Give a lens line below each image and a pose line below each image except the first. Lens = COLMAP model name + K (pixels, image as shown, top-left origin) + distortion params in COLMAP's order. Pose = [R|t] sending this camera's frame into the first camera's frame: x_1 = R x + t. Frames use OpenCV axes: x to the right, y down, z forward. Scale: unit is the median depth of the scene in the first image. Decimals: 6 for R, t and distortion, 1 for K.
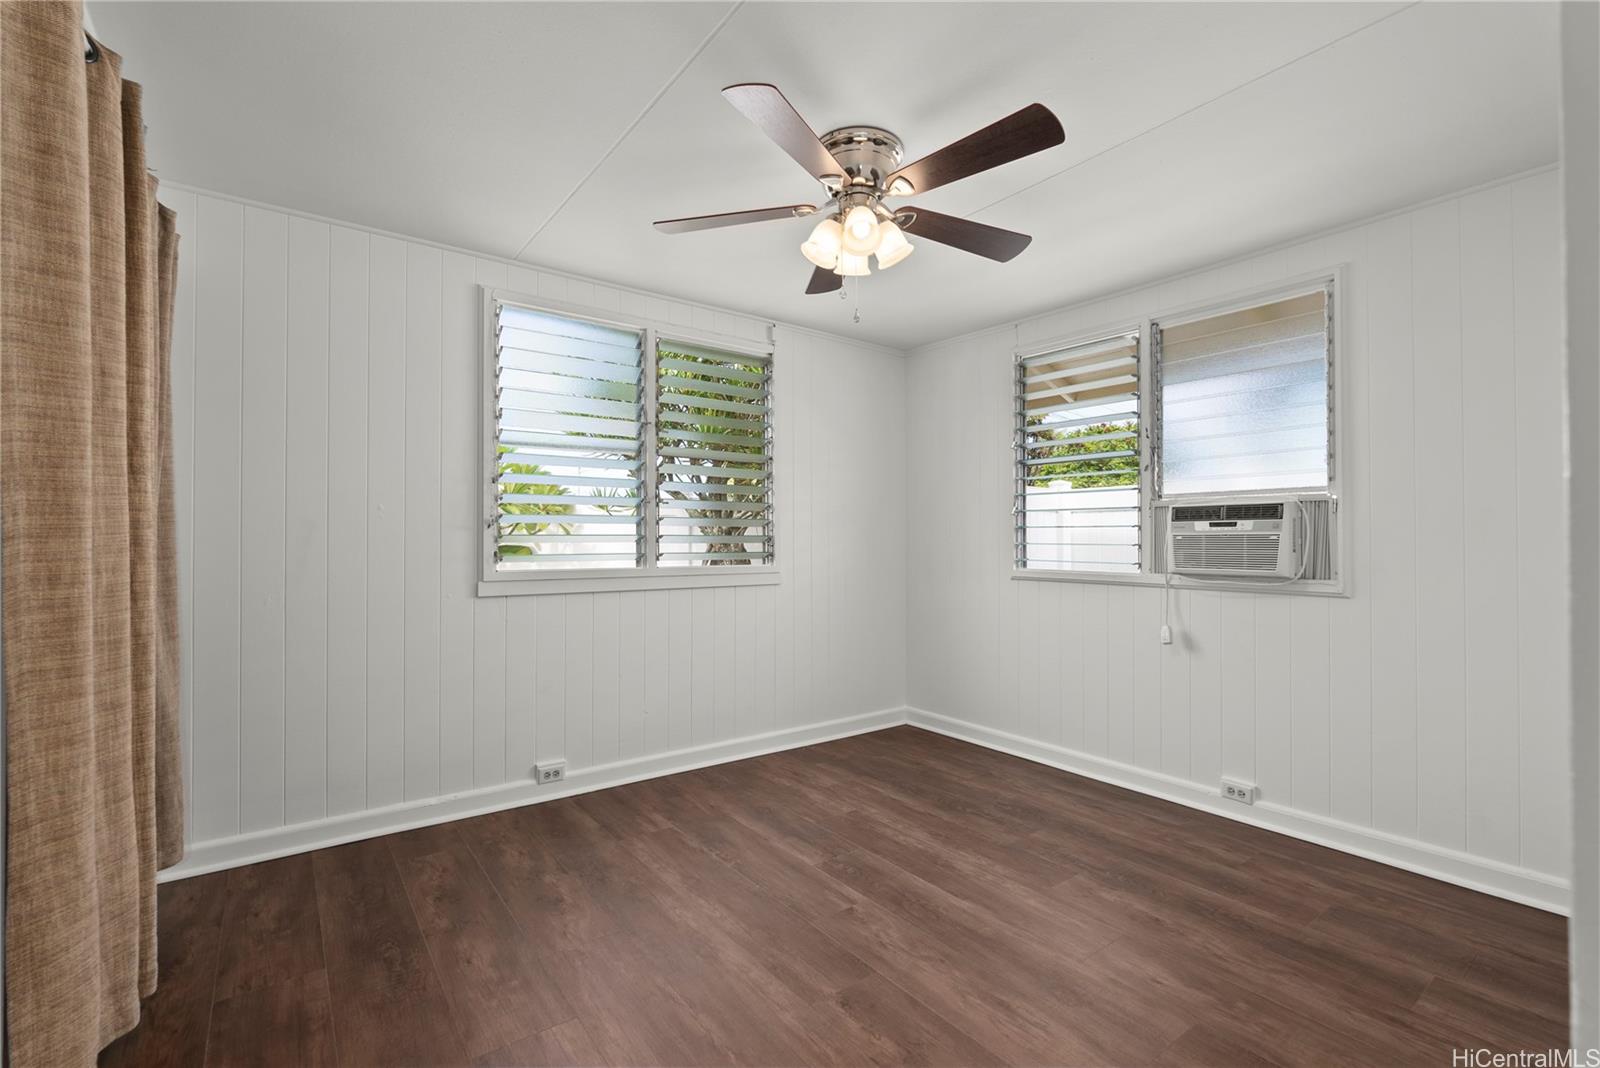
lens RADIAL K [[702.6, 0, 803.0], [0, 702.6, 532.7], [0, 0, 1]] dist [-0.005156, -0.000033]
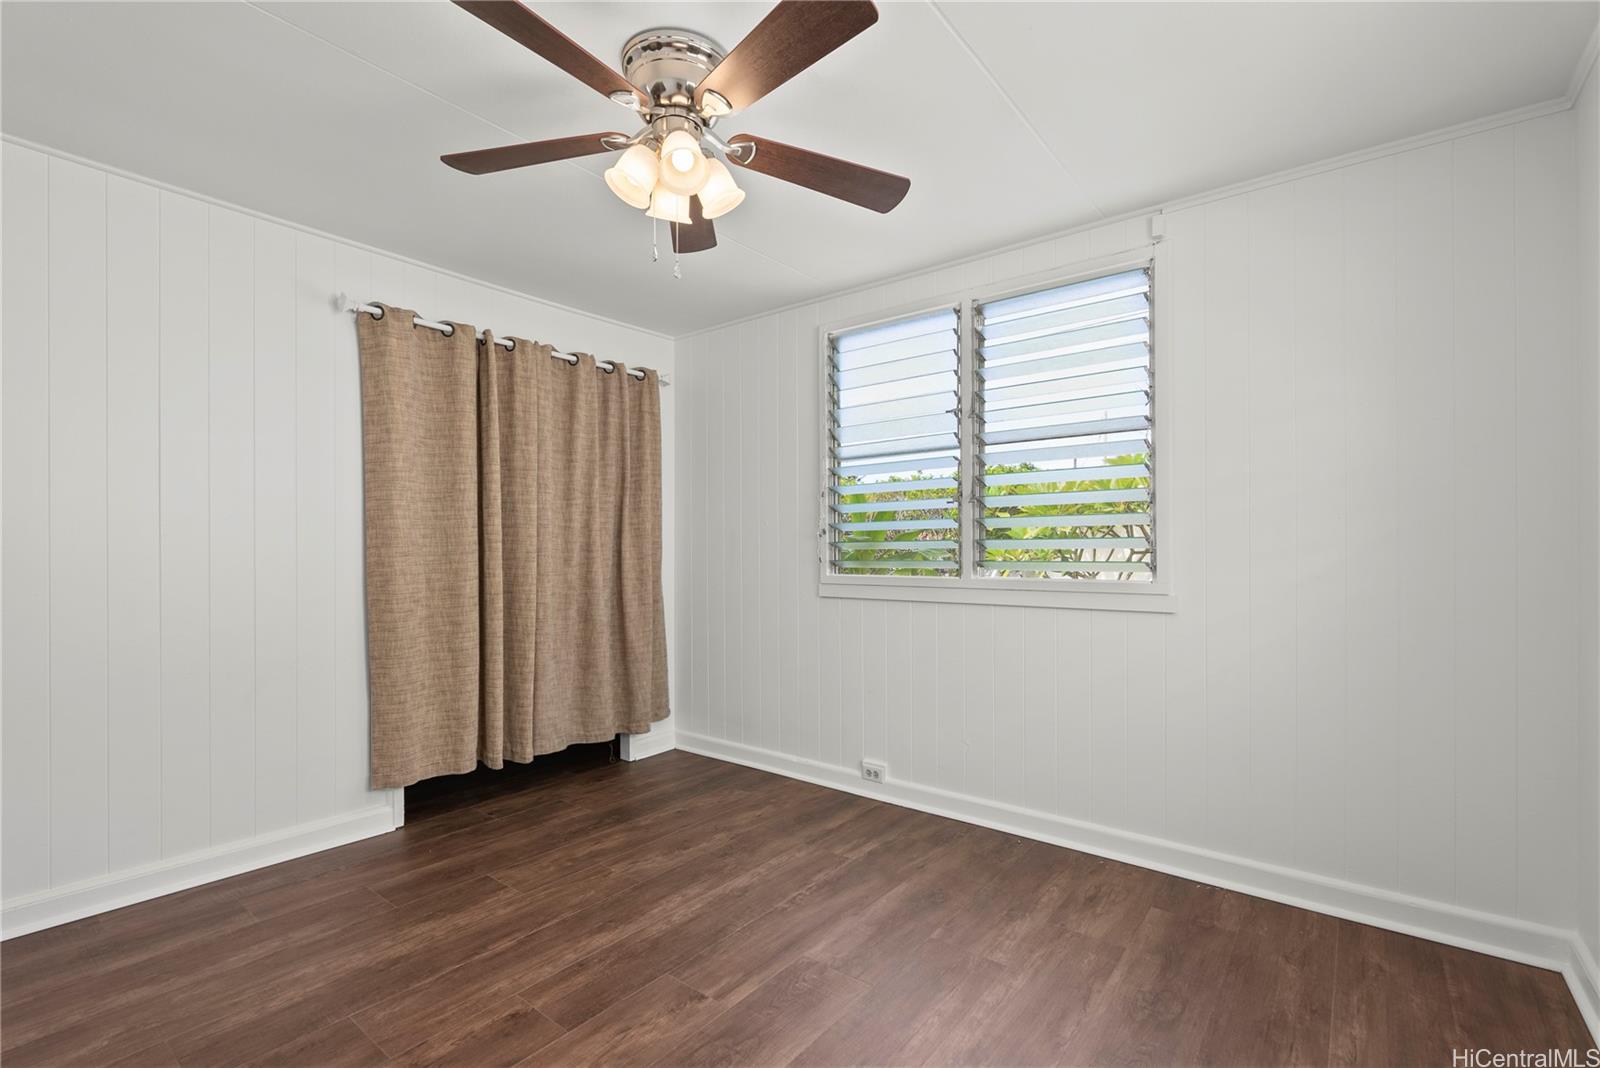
lens RADIAL K [[712.4, 0, 800.6], [0, 712.4, 549.9], [0, 0, 1]] dist [-0.009157, 0.000020]
pose [[0.262185, -0.000342, -0.965018, 0.687992], [0.012089, 0.999923, 0.002930, 0.013339], [0.964942, -0.012434, 0.262169, 0.695890]]
